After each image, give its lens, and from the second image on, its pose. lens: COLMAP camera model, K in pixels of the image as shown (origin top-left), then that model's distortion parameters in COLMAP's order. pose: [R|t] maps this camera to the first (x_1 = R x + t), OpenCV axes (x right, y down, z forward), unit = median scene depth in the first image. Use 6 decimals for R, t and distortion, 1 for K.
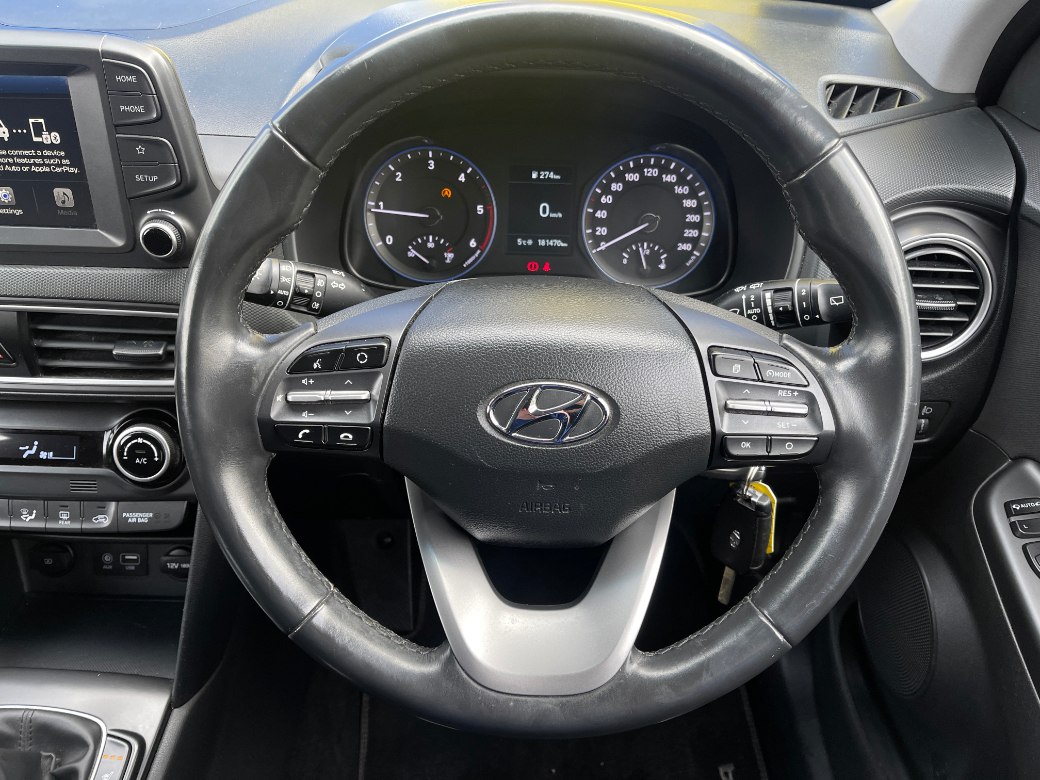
lens RADIAL K [[793.6, 0, 523.9], [0, 793.6, 390.3], [0, 0, 1]] dist [0.013732, -0.023264]
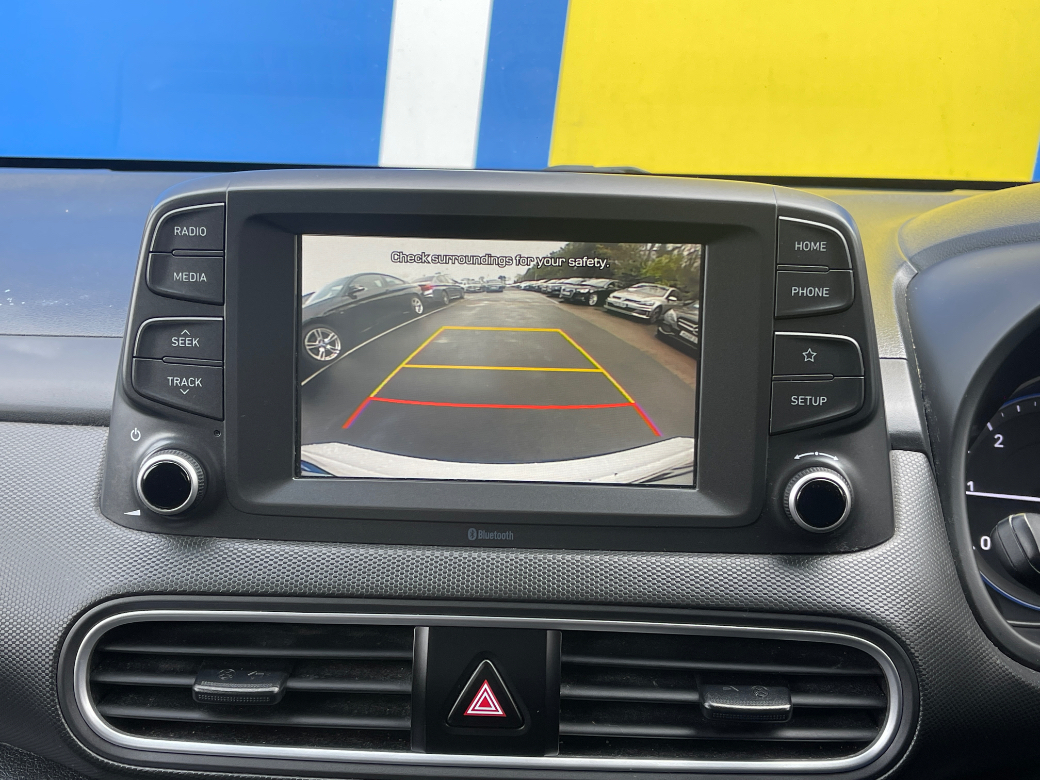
lens RADIAL K [[1243.5, 0, 523.8], [0, 1243.5, 390.6], [0, 0, 1]] dist [-0.015558, 0.000000]
pose [[0.999082, -0.005233, -0.042513, -0.628419], [-0.011585, 0.922501, -0.385821, 0.089769], [0.041237, 0.385960, 0.921594, 0.113653]]
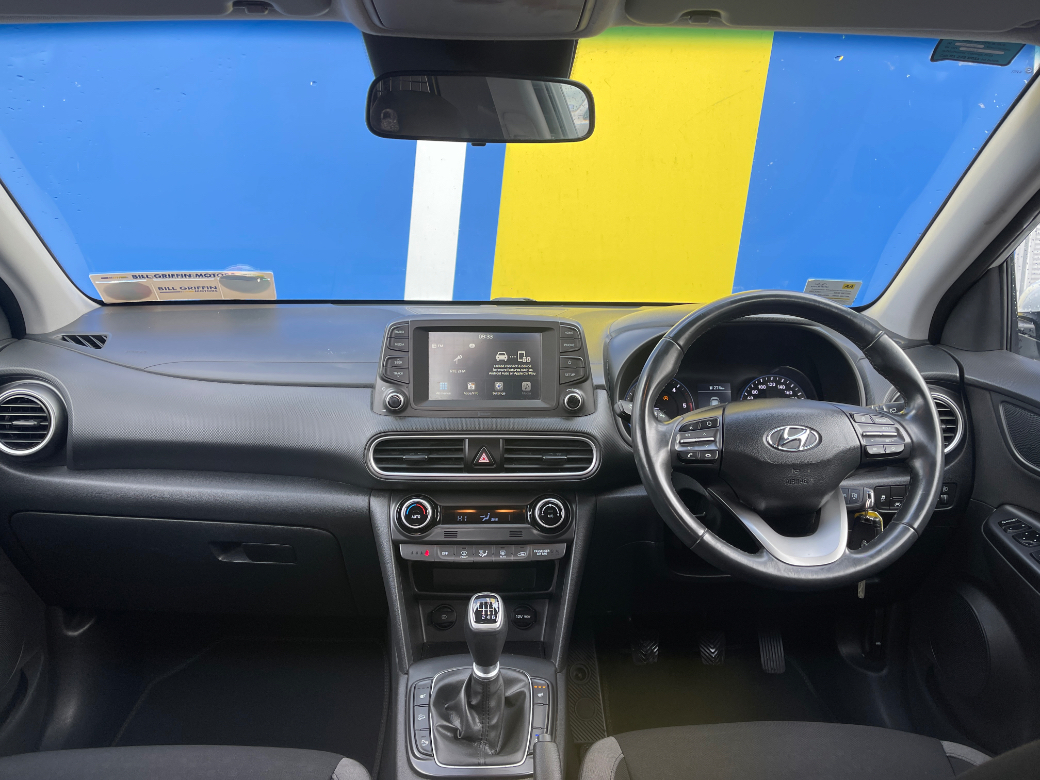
lens RADIAL K [[793.6, 0, 518.9], [0, 793.6, 387.7], [0, 0, 1]] dist [0.013732, -0.023264]
pose [[0.999074, -0.030760, 0.030094, -0.660168], [0.040284, 0.914462, -0.402662, 0.625170], [-0.015134, 0.403501, 0.914854, -0.964520]]
